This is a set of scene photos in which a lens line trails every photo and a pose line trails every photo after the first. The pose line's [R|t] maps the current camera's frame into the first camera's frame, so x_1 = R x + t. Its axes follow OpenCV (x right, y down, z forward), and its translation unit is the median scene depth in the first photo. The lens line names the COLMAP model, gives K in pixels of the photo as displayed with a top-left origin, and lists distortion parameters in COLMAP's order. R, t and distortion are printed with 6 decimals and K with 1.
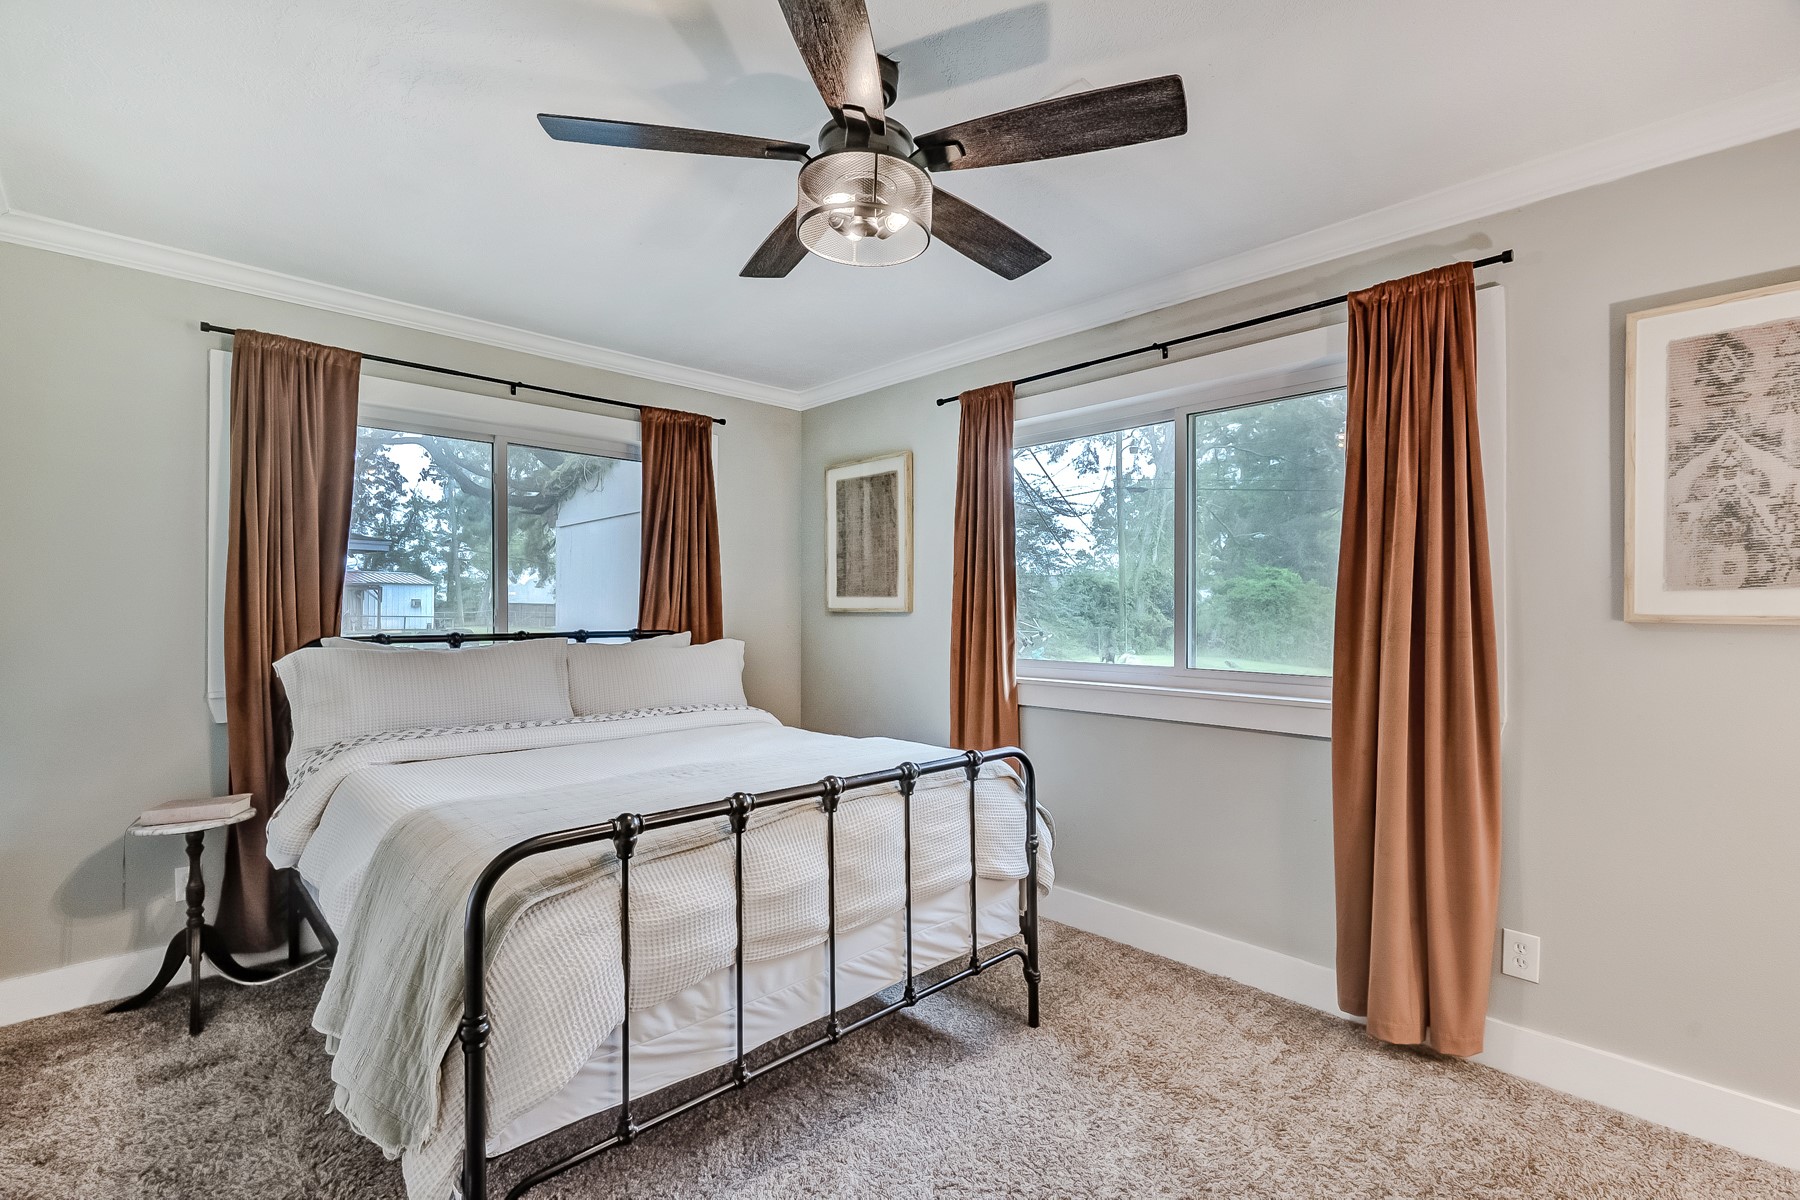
lens RADIAL K [[807.9, 0, 899.4], [0, 807.9, 602.5], [0, 0, 1]] dist [0.006605, -0.004954]
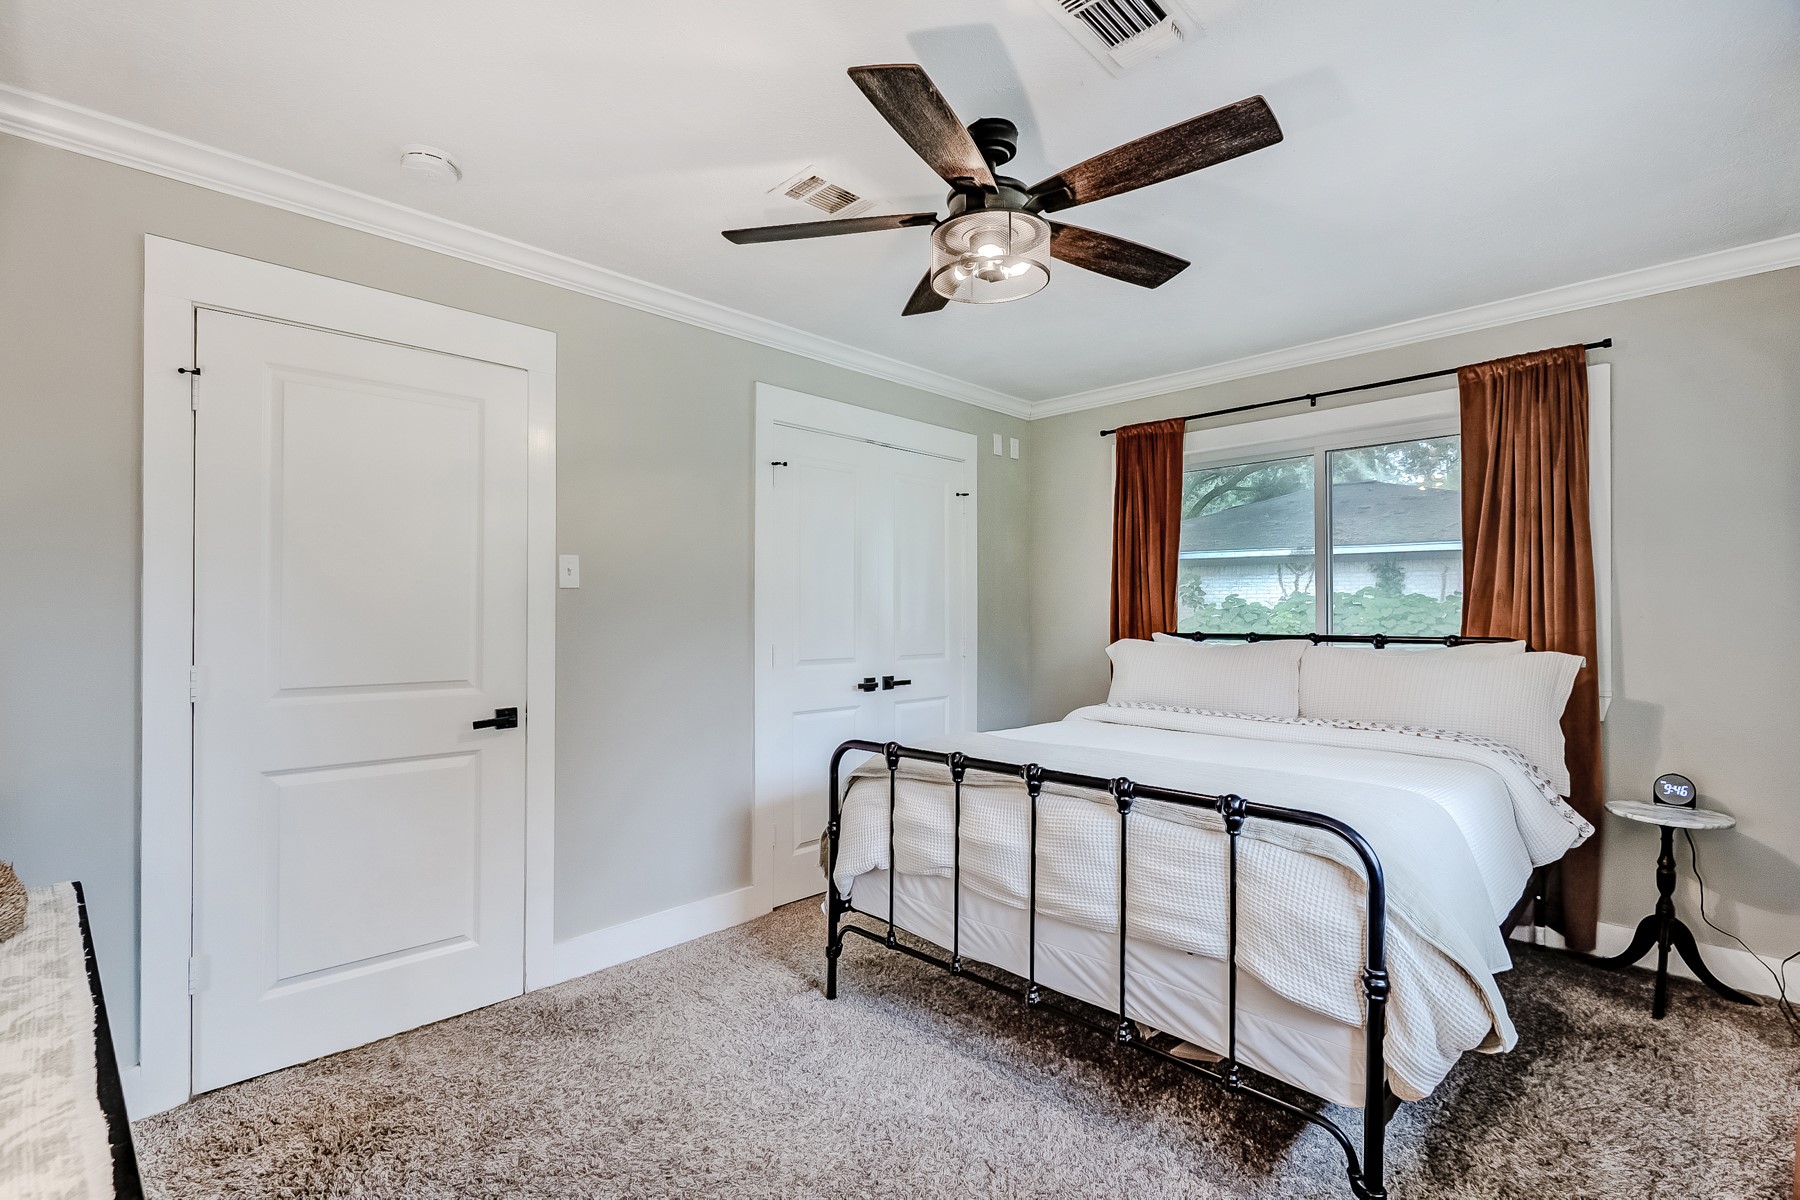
lens RADIAL K [[807.9, 0, 898.0], [0, 807.9, 615.8], [0, 0, 1]] dist [0.006605, -0.004954]
pose [[0.028415, 0.001366, -0.999595, 0.665552], [0.014136, 0.999899, 0.001768, 0.004510], [0.999496, -0.014180, 0.028393, 0.518434]]
